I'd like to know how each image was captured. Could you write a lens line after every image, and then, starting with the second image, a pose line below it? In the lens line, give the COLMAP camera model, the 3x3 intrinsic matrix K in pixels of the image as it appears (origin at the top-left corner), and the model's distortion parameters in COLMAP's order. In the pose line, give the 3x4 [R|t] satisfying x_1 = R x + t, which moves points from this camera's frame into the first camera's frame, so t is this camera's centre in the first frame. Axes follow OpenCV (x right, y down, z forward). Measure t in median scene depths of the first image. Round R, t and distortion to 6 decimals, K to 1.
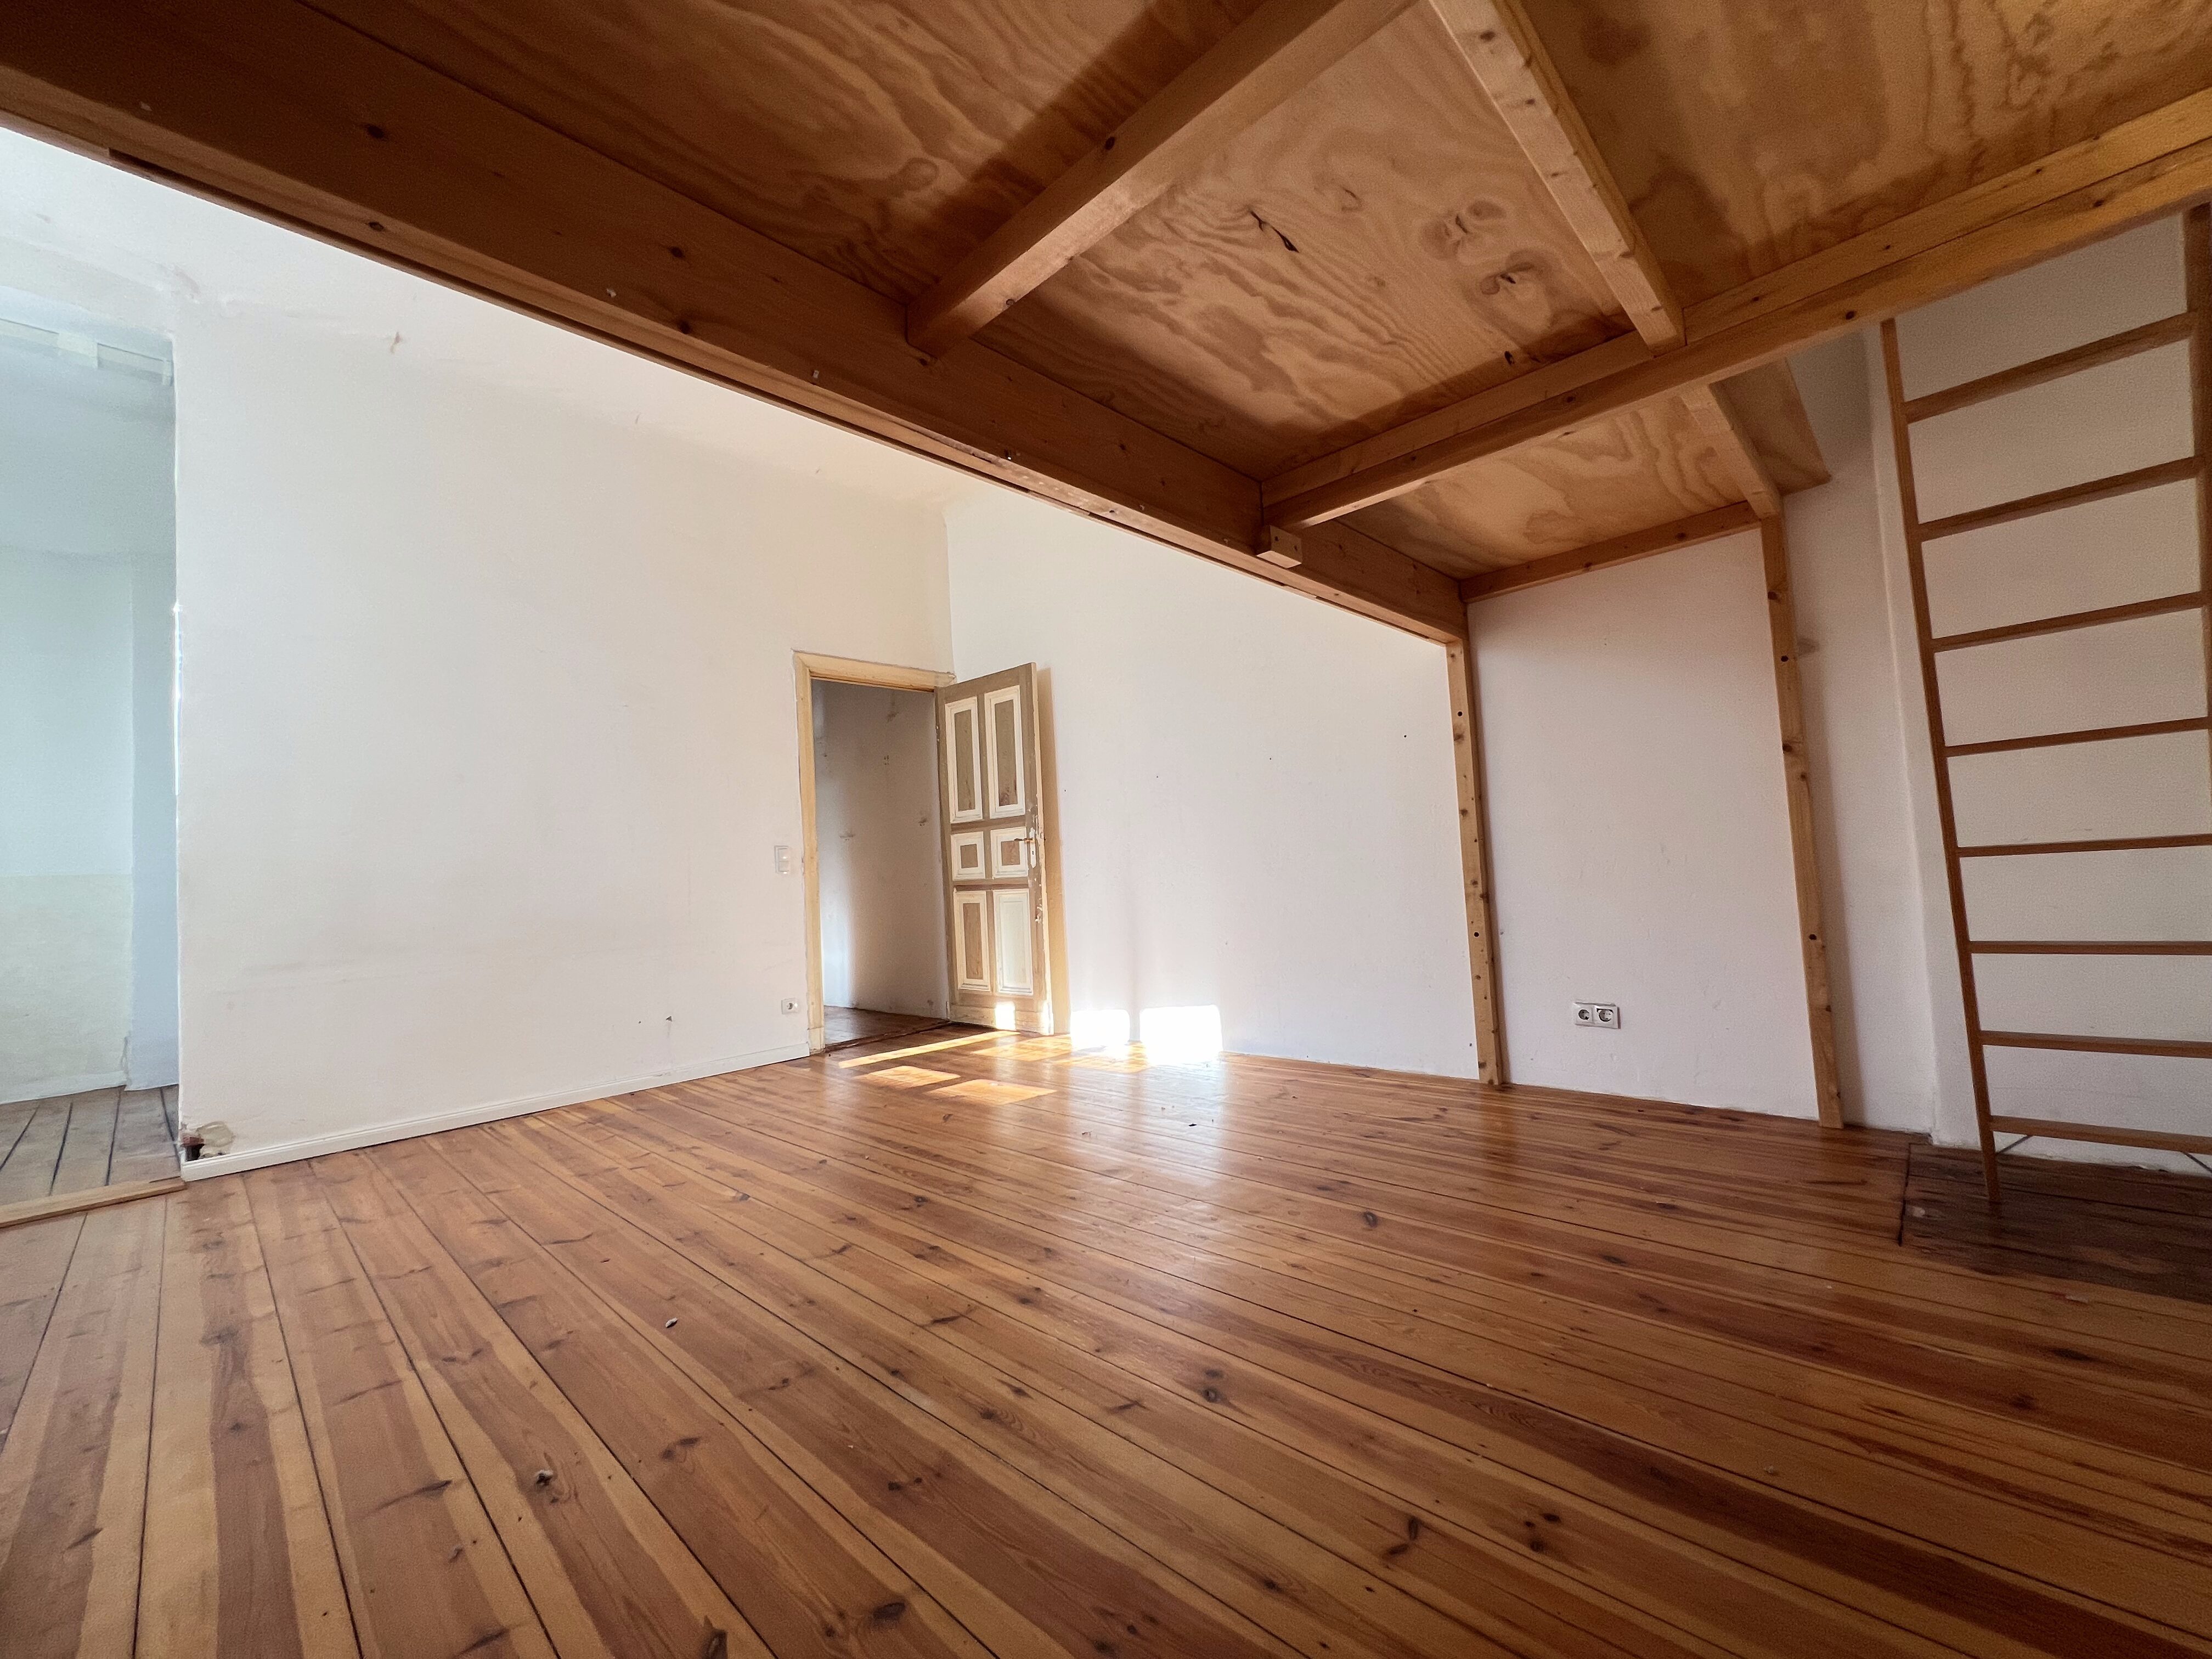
lens RADIAL K [[890.3, 0, 1106.0], [0, 890.3, 829.5], [0, 0, 1]] dist [0.001752, 0.000295]
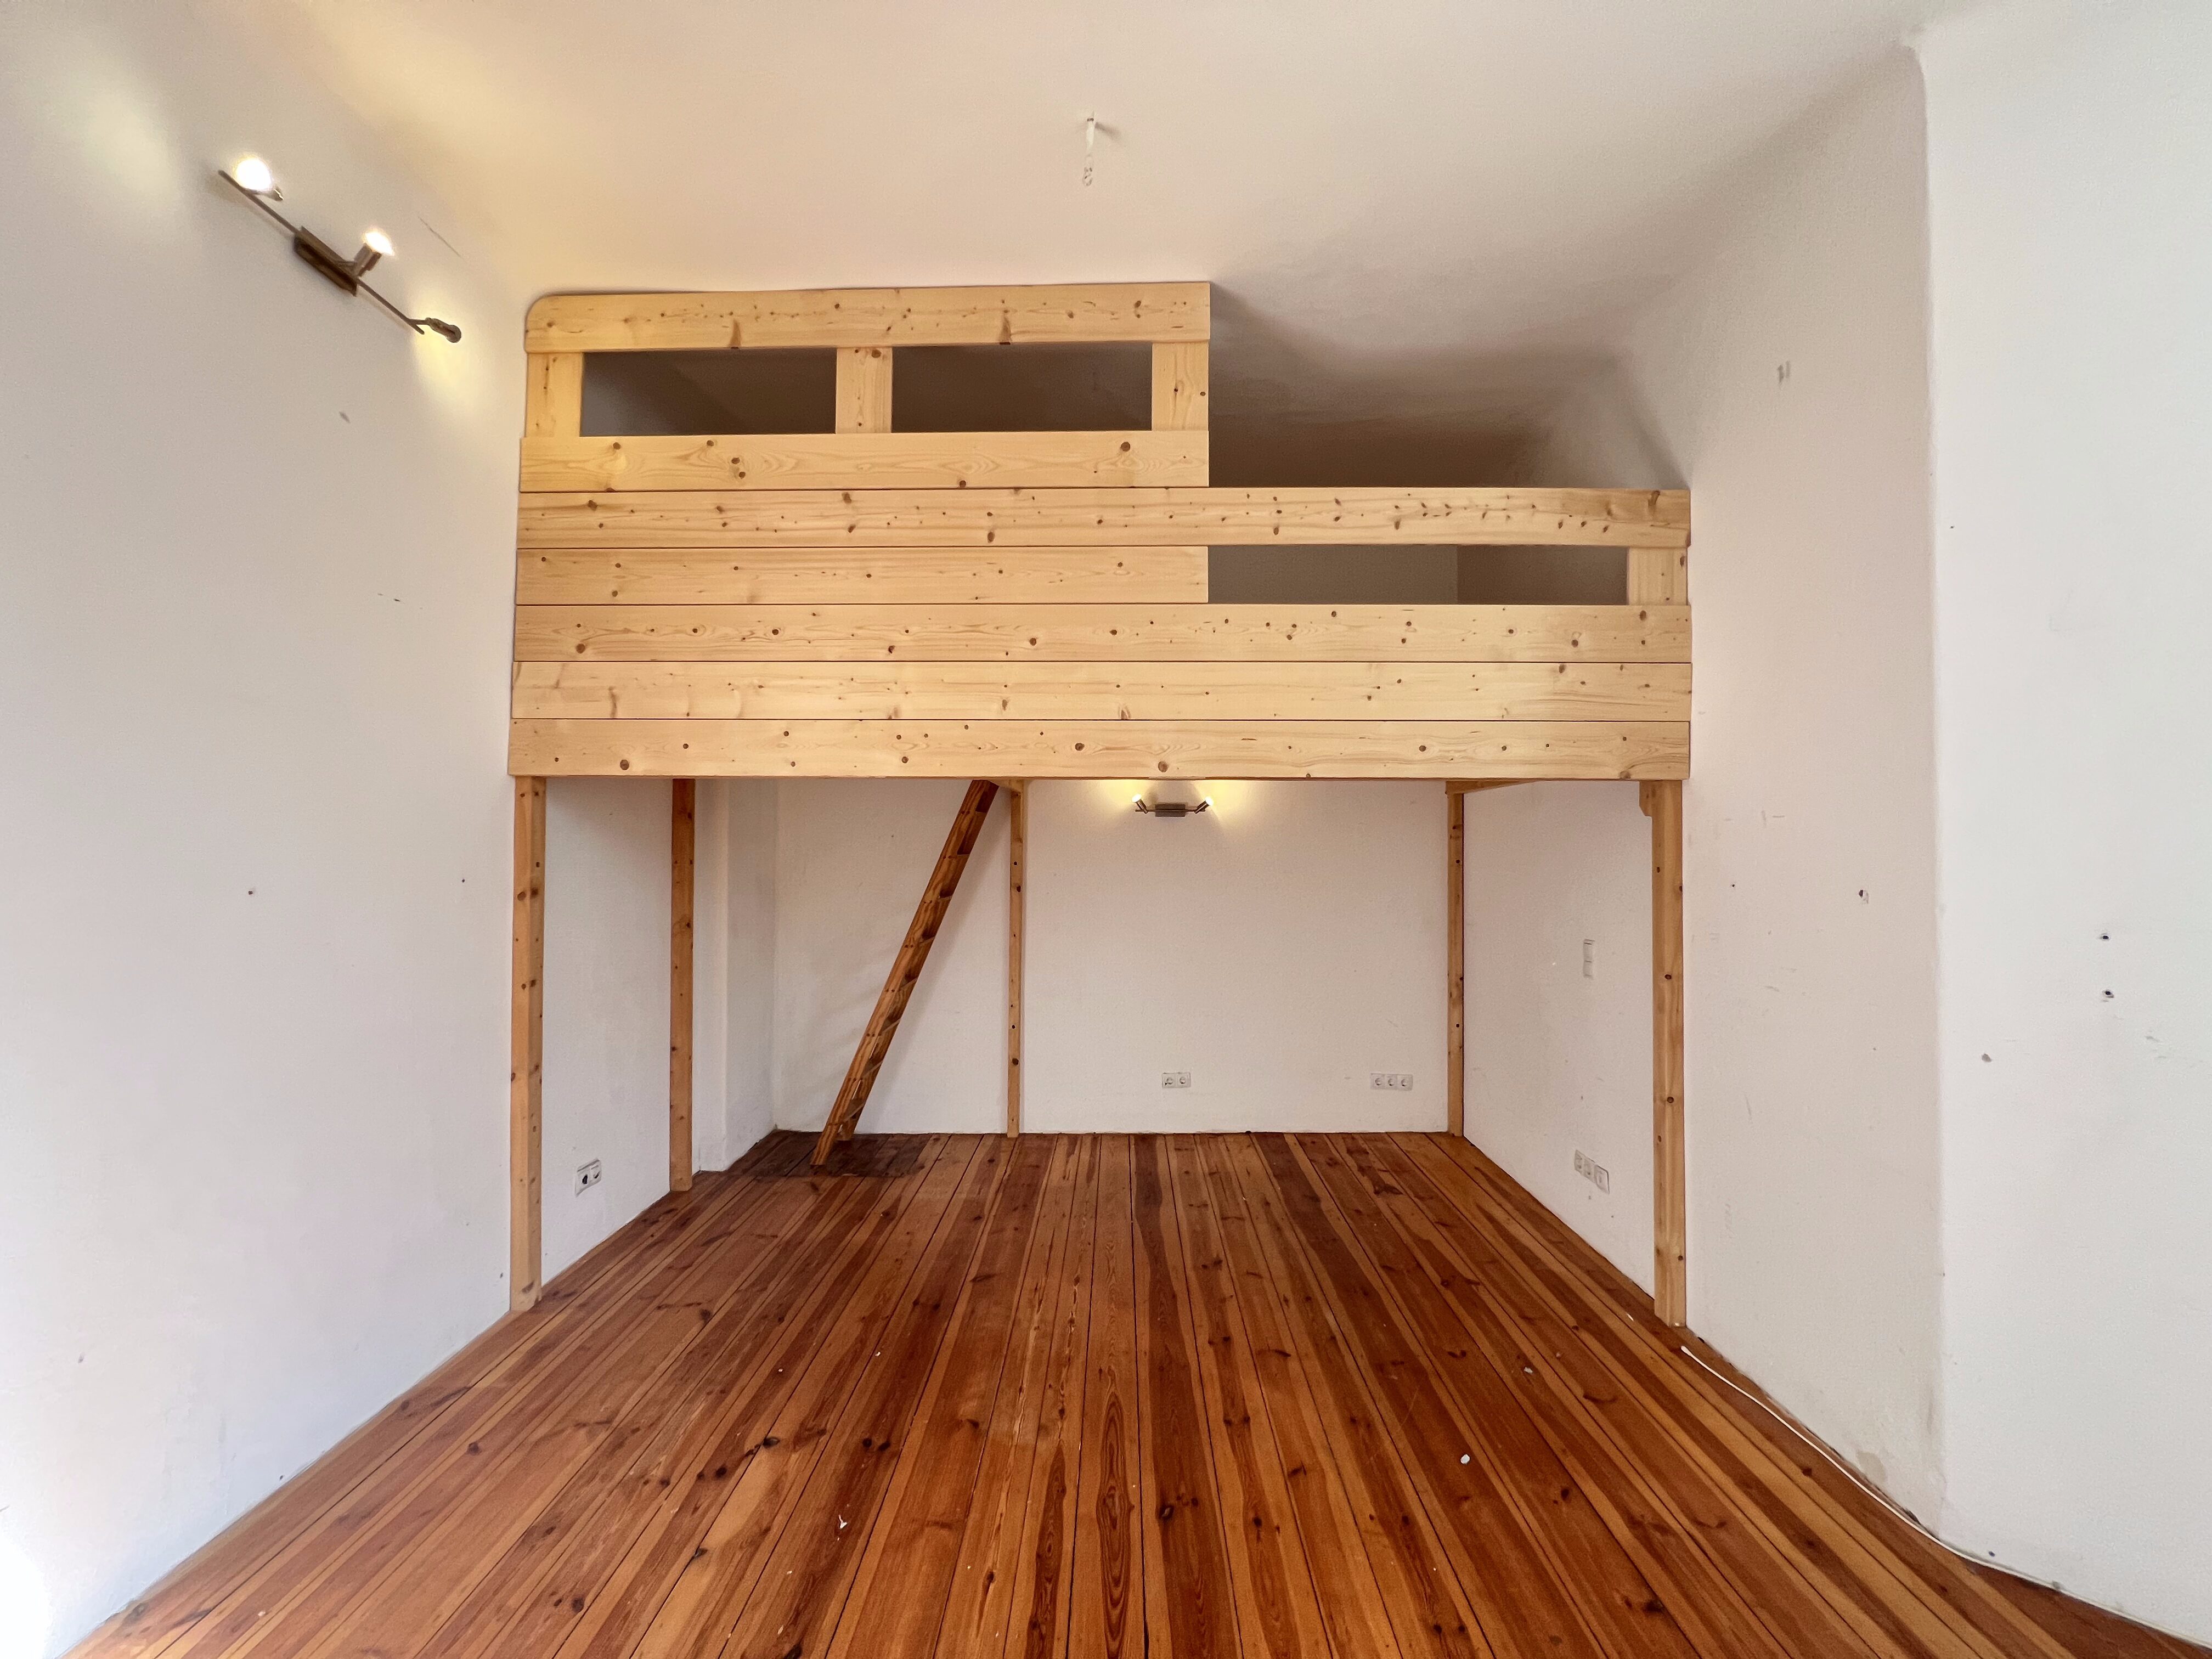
lens RADIAL K [[876.7, 0, 1106.0], [0, 876.7, 829.5], [0, 0, 1]] dist [-0.000180, 0.000139]
pose [[-0.680564, 0.075169, 0.728823, -0.630534], [-0.005885, 0.994131, -0.108027, -0.084313], [-0.732665, -0.077809, -0.676127, 1.293361]]
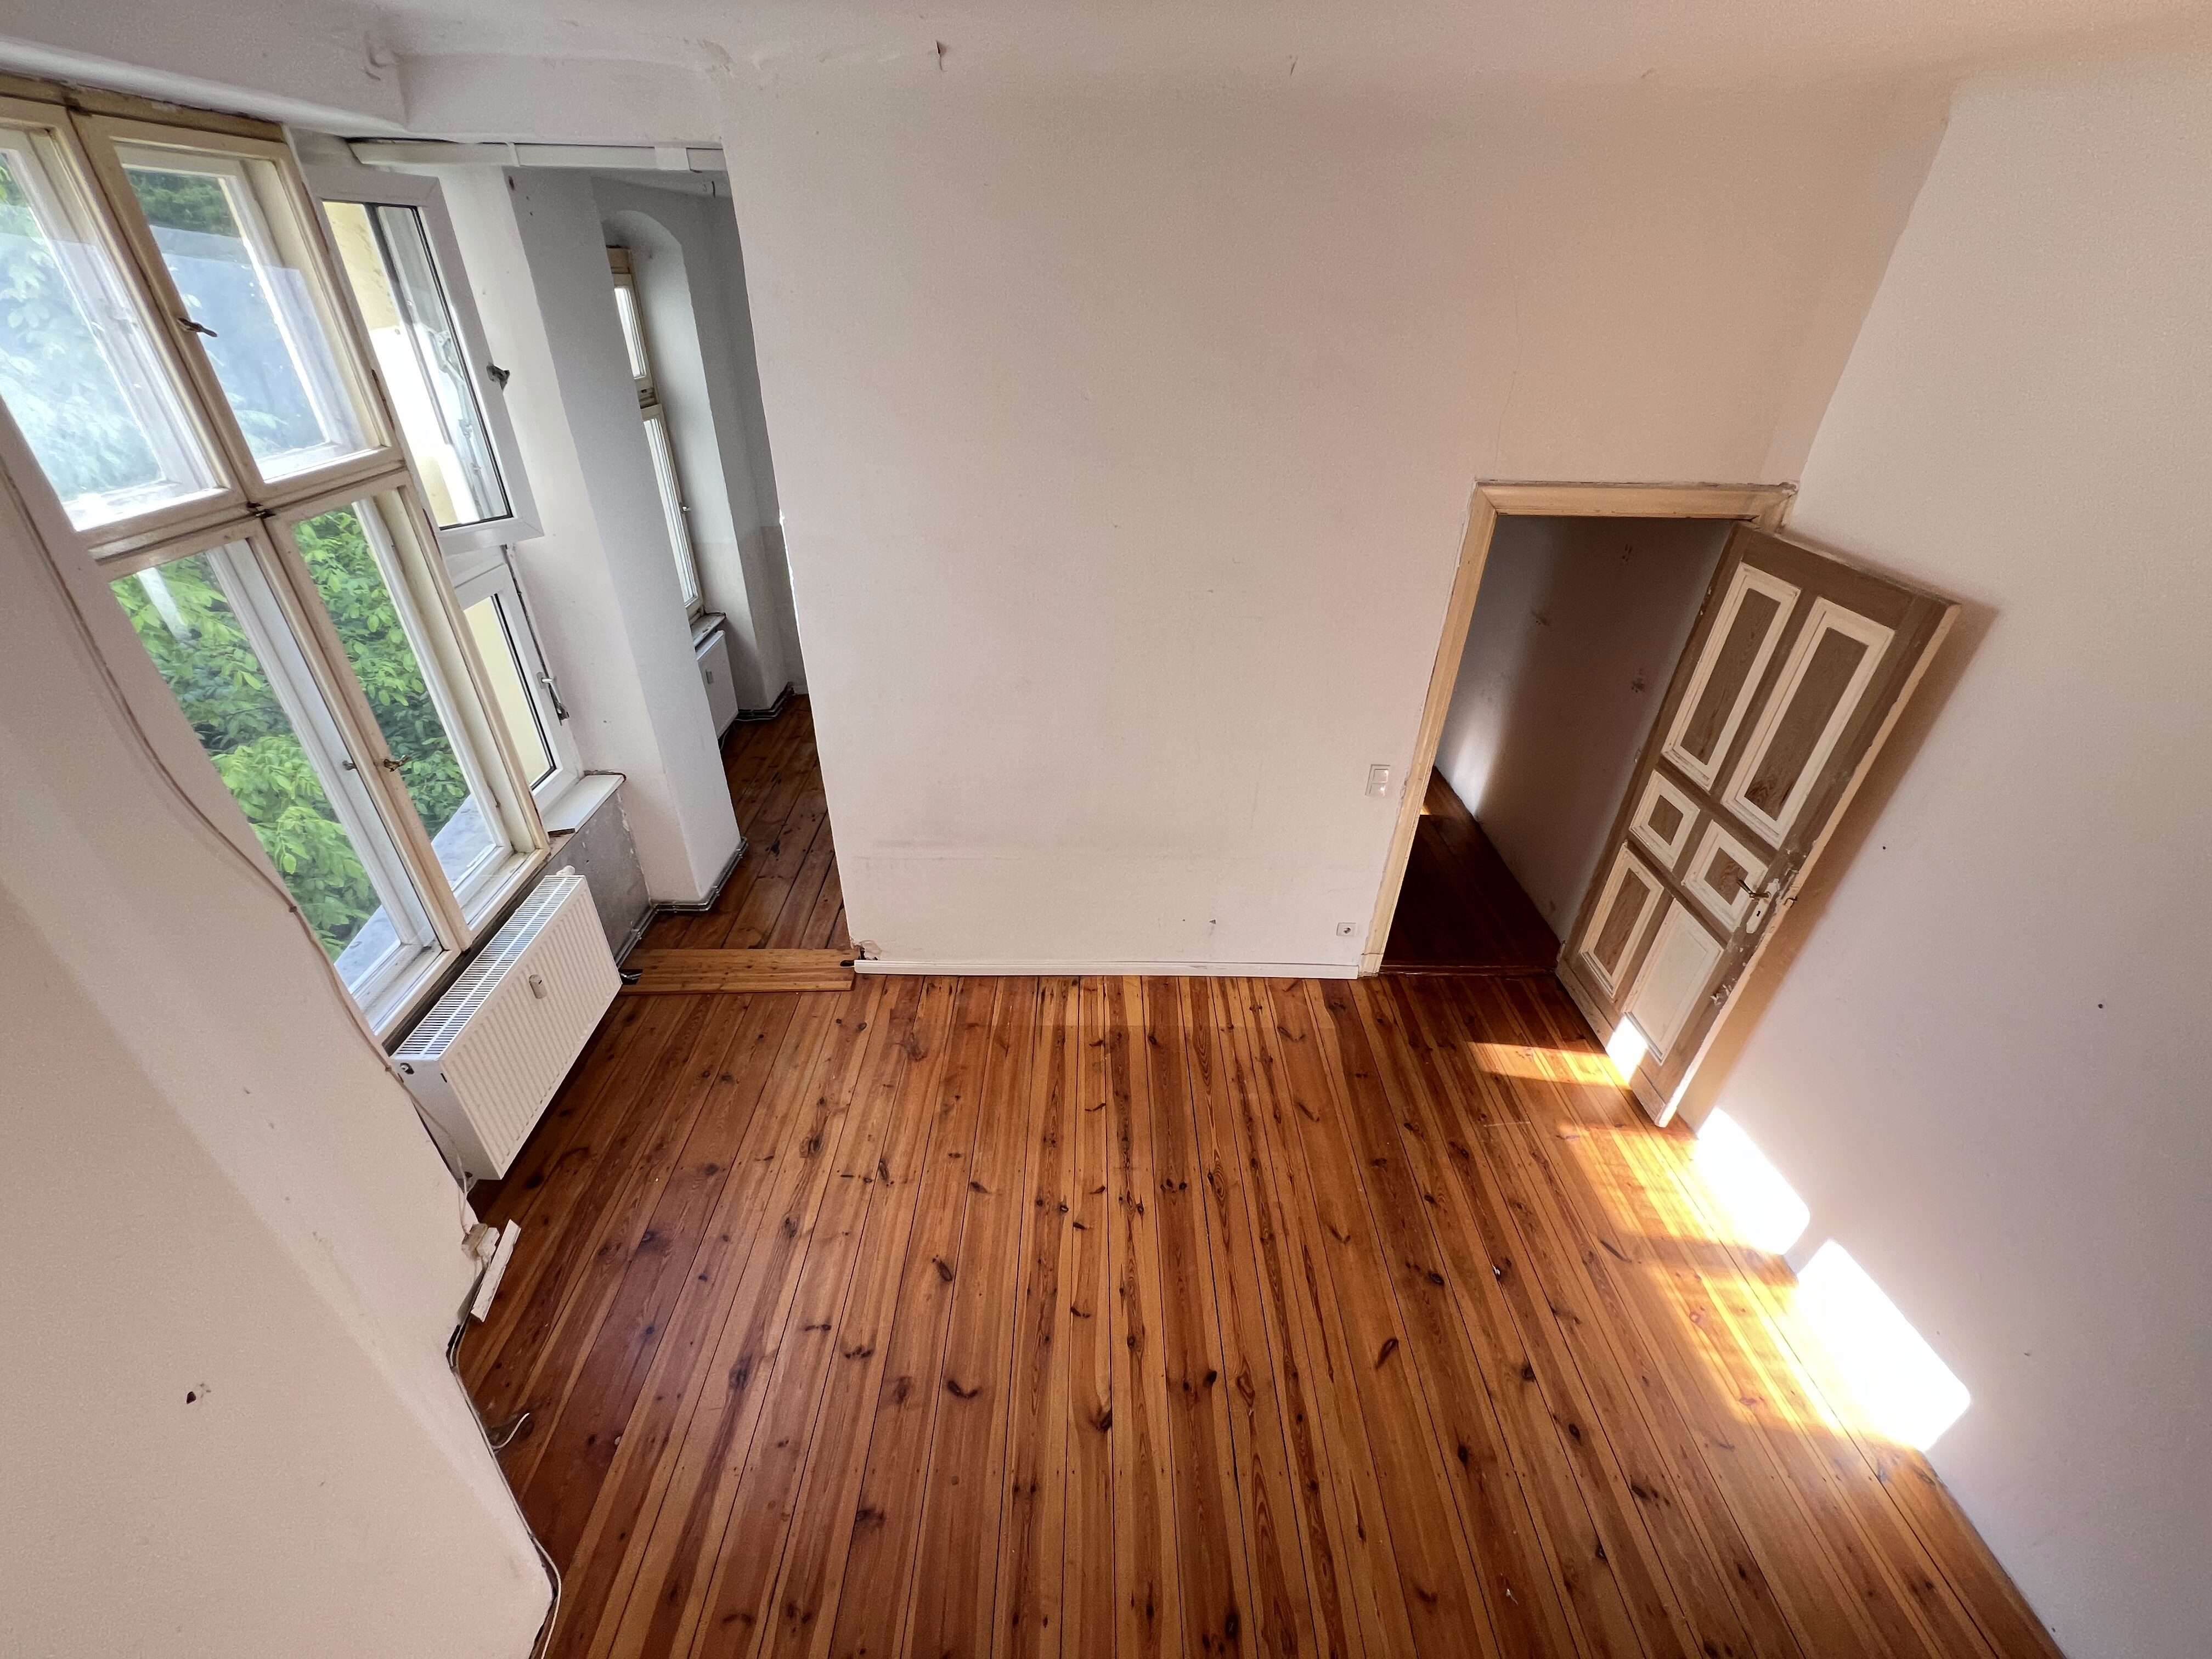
lens RADIAL K [[890.3, 0, 1106.0], [0, 890.3, 829.5], [0, 0, 1]] dist [0.001752, 0.000295]
pose [[0.697968, 0.449062, -0.557839, -0.126200], [-0.032494, 0.798021, 0.601753, -0.578207], [0.715391, -0.401878, 0.571585, 0.582563]]
